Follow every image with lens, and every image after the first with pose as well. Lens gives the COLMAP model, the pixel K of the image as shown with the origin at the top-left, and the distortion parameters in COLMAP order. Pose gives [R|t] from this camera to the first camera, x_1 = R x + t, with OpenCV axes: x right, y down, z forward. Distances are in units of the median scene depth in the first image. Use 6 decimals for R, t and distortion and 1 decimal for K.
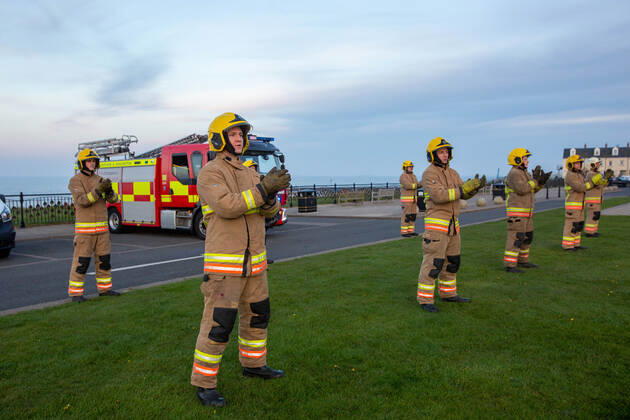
lens RADIAL K [[563.8, 0, 312.1], [0, 563.8, 209.1], [0, 0, 1]] dist [0.017023, 0.015182]
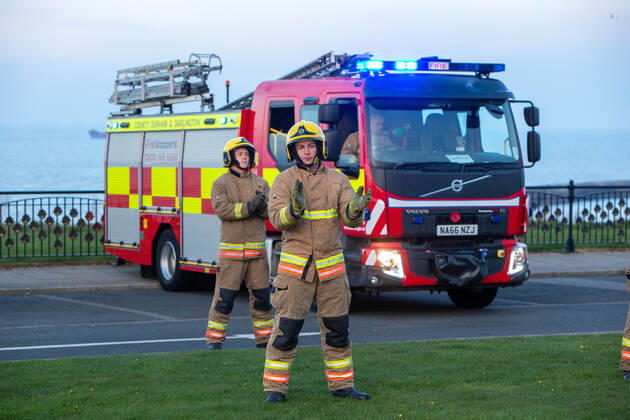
lens RADIAL K [[2129.7, 0, 314.1], [0, 2129.7, 208.5], [0, 0, 1]] dist [0.218374, 0.000000]
pose [[0.904327, 0.029191, -0.425840, 0.452473], [-0.038009, 0.999203, -0.012222, -0.001990], [0.425144, 0.027238, 0.904716, -0.405488]]
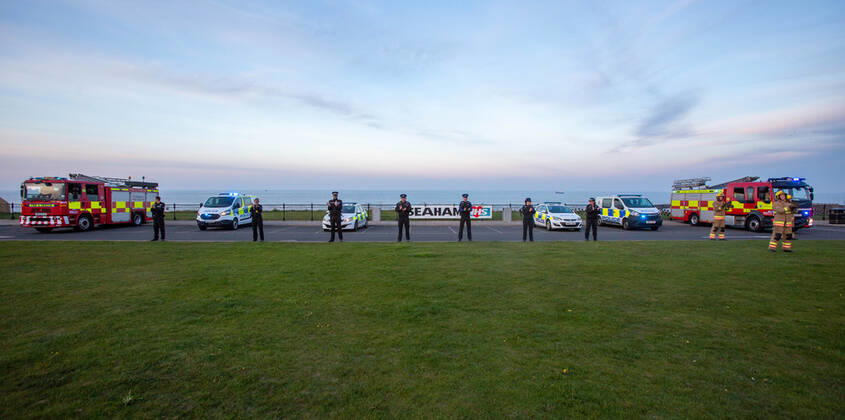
lens RADIAL K [[430.3, 0, 421.6], [0, 430.3, 207.4], [0, 0, 1]] dist [0.012023, 0.004624]
pose [[0.693806, 0.040235, -0.719037, 0.084656], [-0.053025, 0.998582, 0.004714, 0.022728], [0.718207, 0.034857, 0.694955, -0.821800]]
